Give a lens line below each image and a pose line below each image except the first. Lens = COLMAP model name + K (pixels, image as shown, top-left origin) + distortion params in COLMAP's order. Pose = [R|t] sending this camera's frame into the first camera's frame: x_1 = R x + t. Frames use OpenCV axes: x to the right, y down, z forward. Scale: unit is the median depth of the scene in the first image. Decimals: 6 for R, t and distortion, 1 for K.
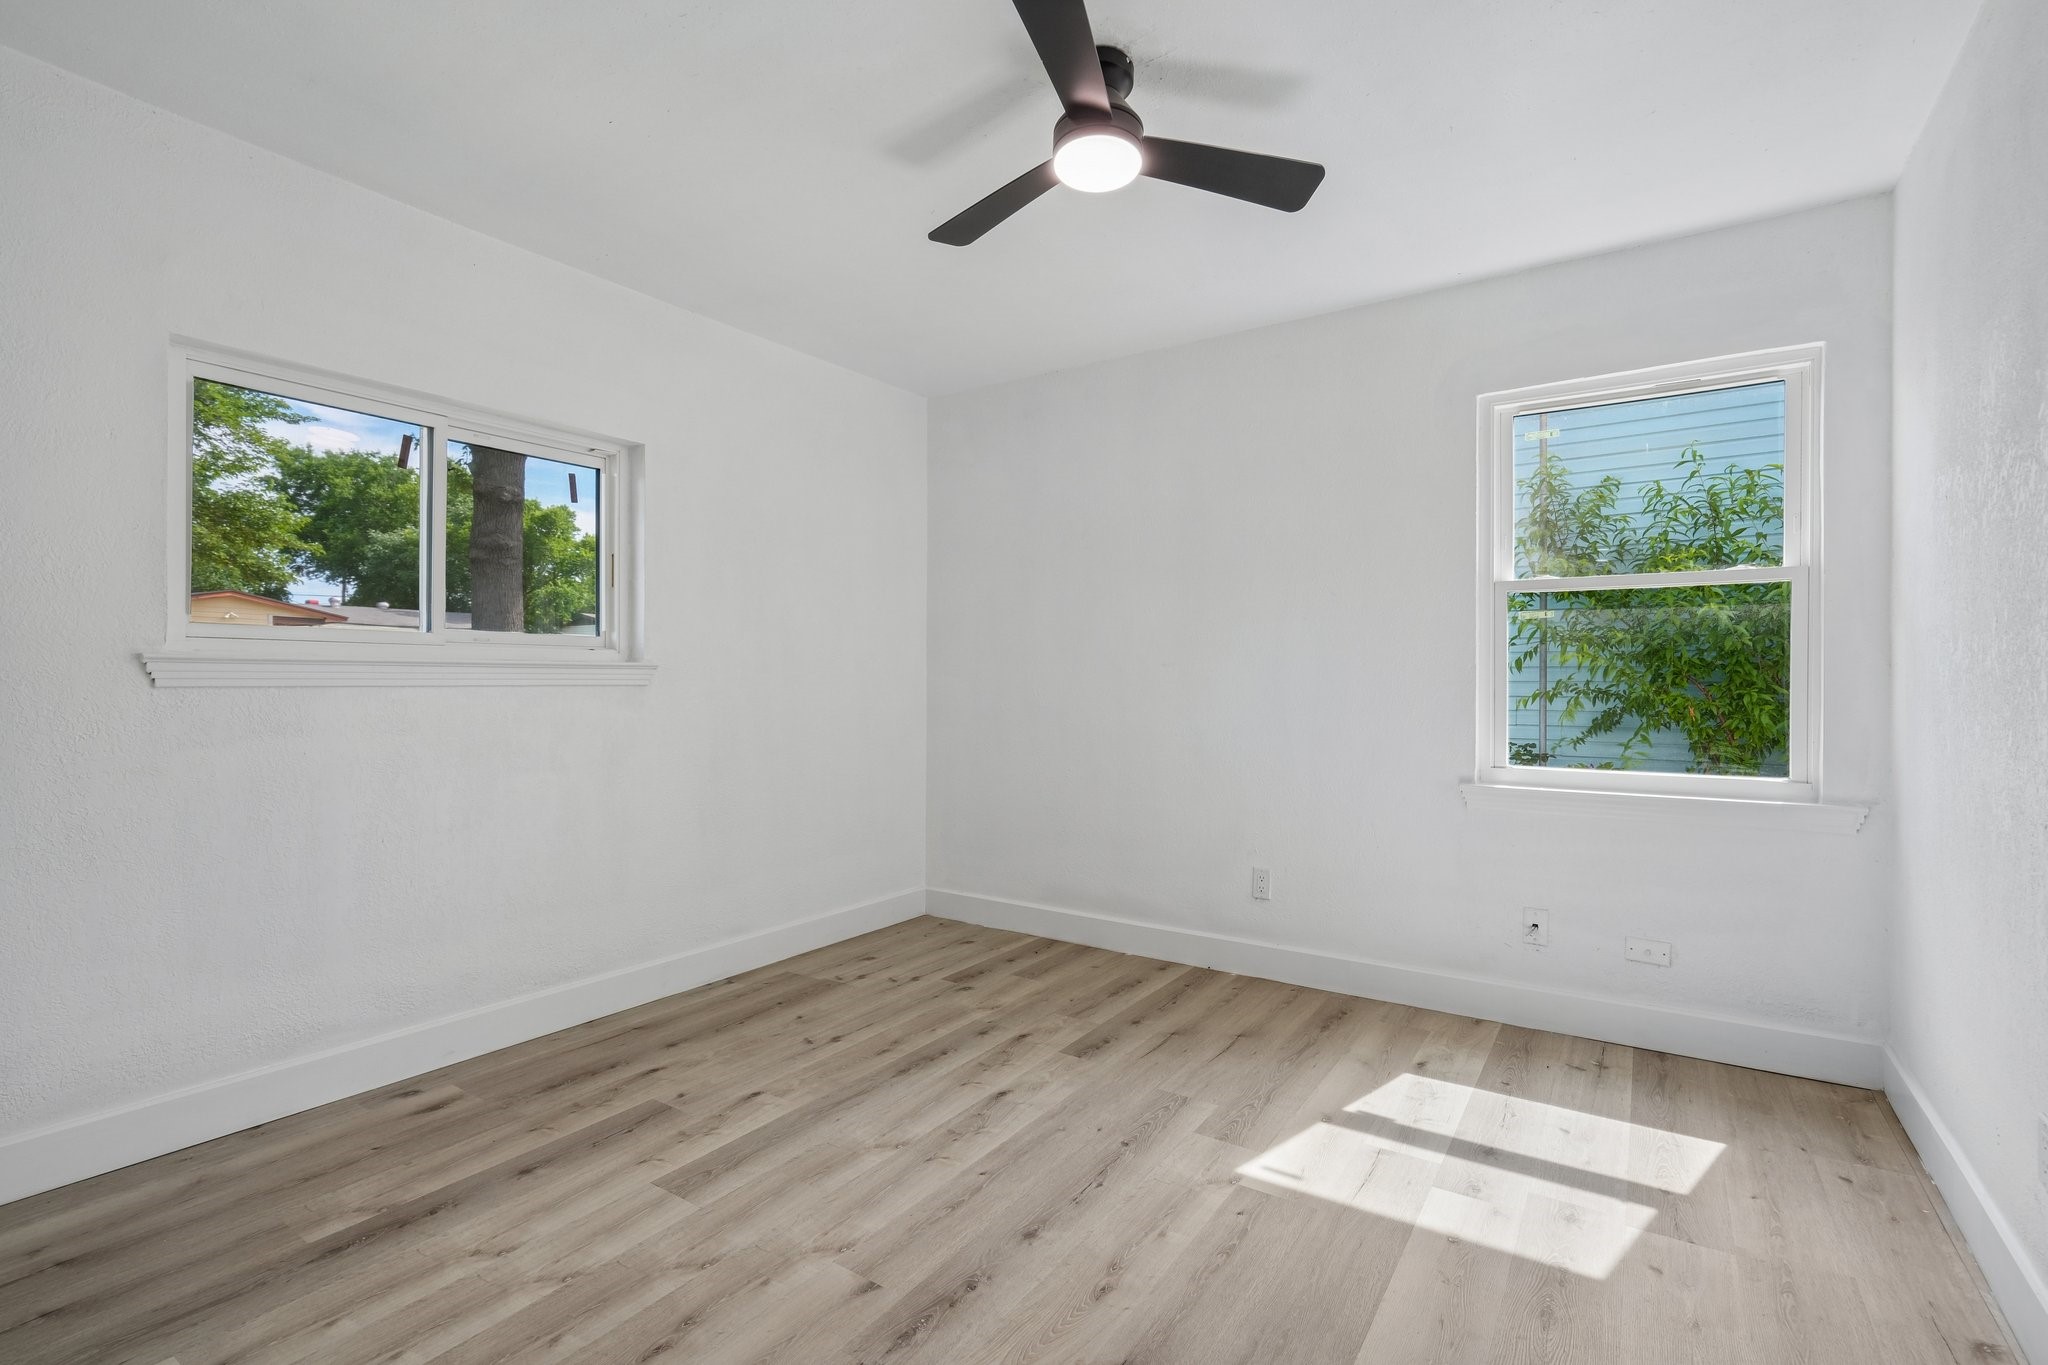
lens RADIAL K [[933.8, 0, 1020.3], [0, 933.8, 690.4], [0, 0, 1]] dist [-0.005213, 0.002453]
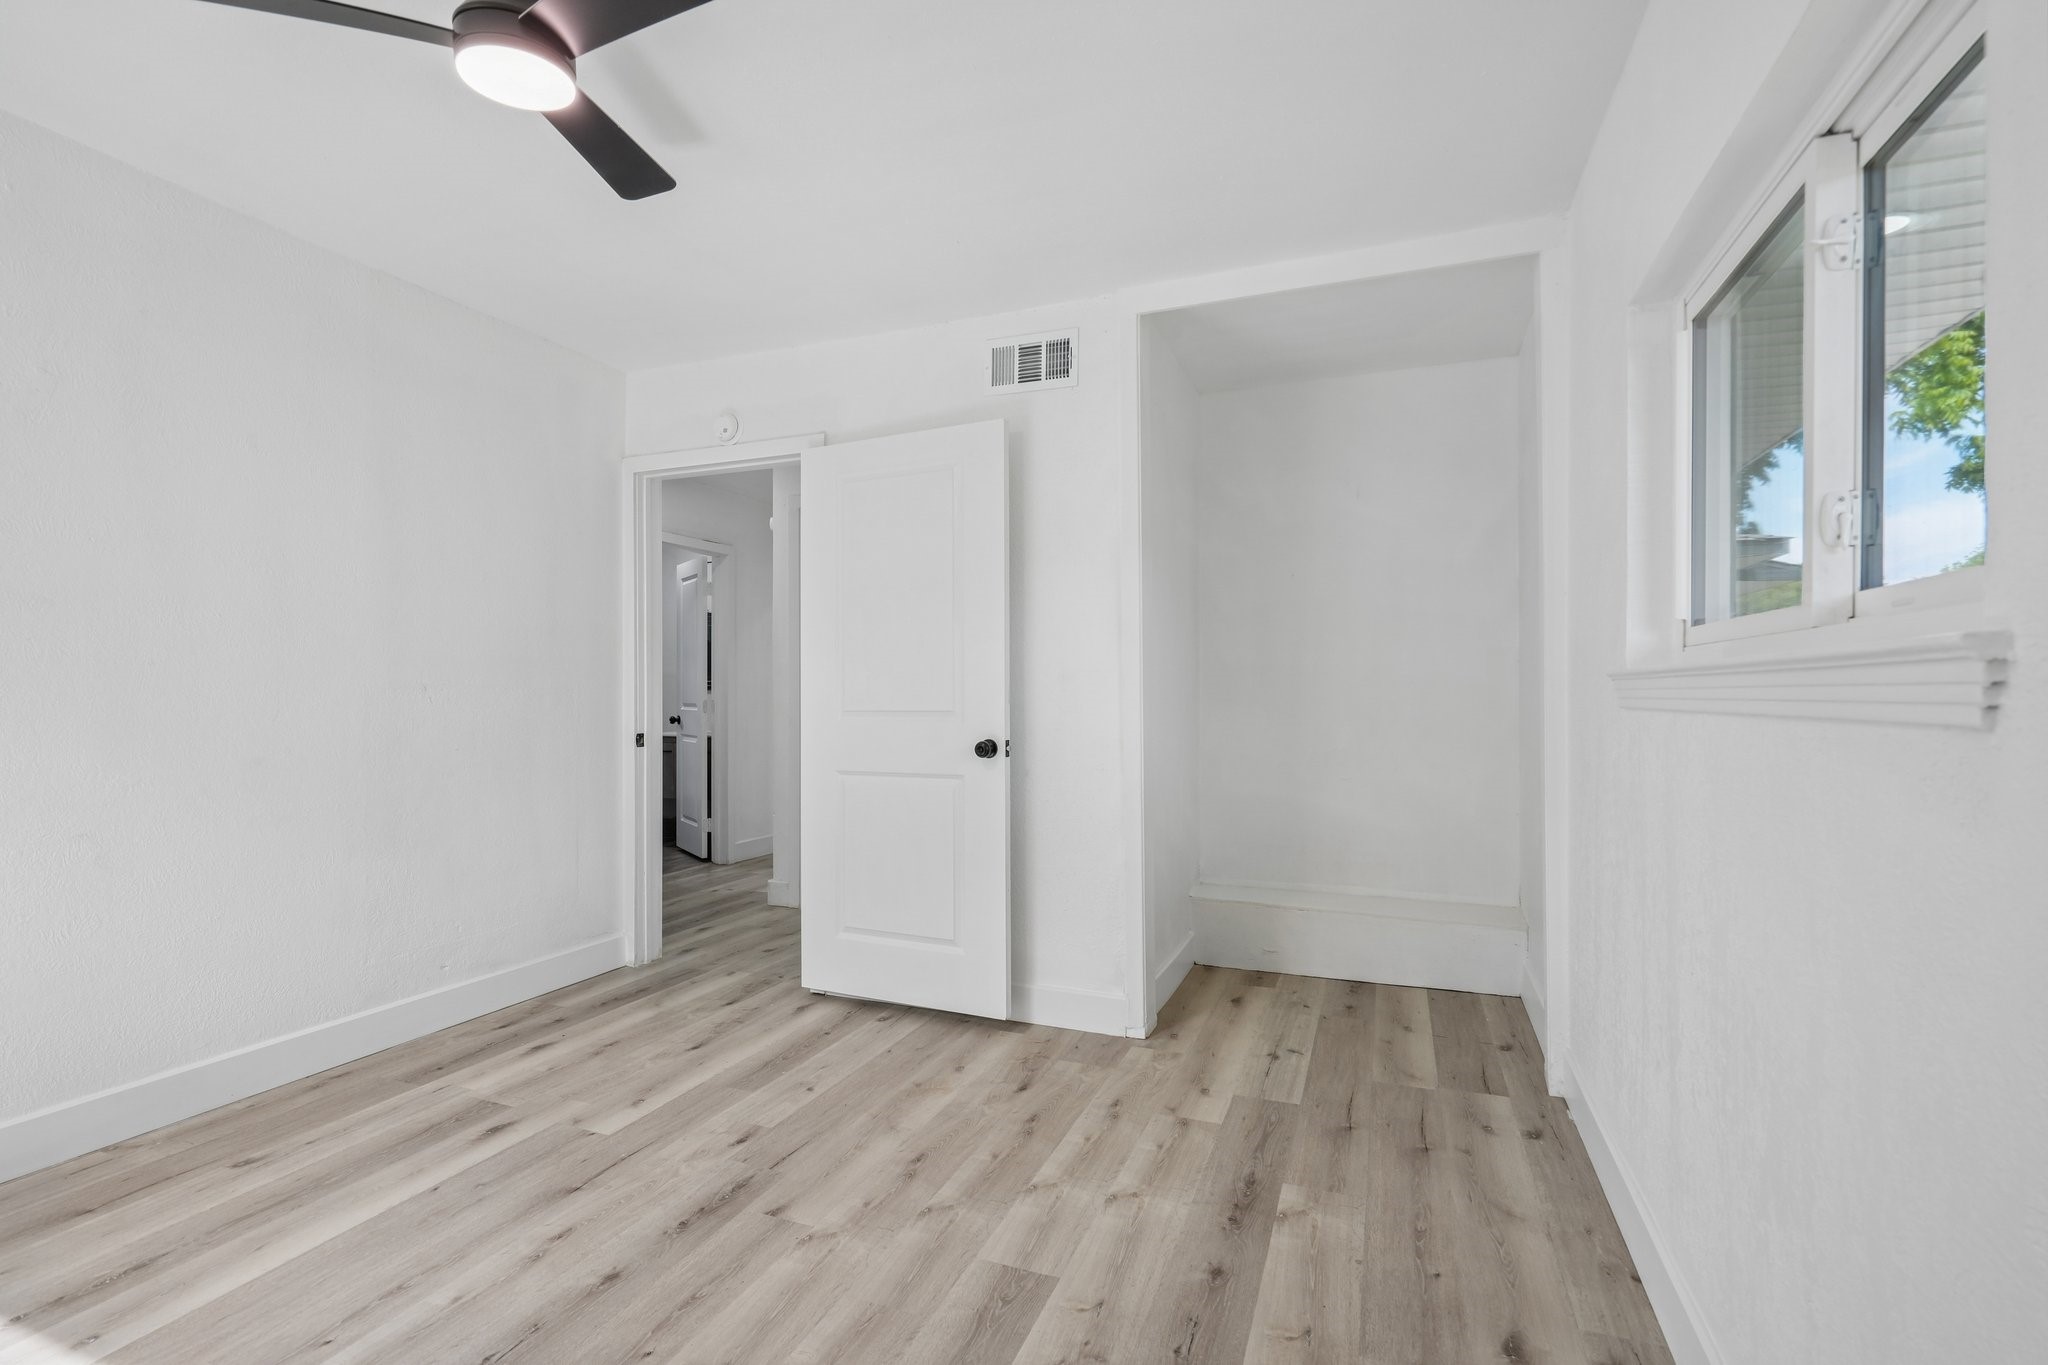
lens RADIAL K [[933.8, 0, 1018.4], [0, 933.8, 685.3], [0, 0, 1]] dist [-0.005213, 0.002453]
pose [[-0.977704, -0.005644, -0.209914, -0.192914], [-0.006669, 0.999969, 0.004176, -0.026180], [0.209884, 0.005483, -0.977711, 2.014546]]
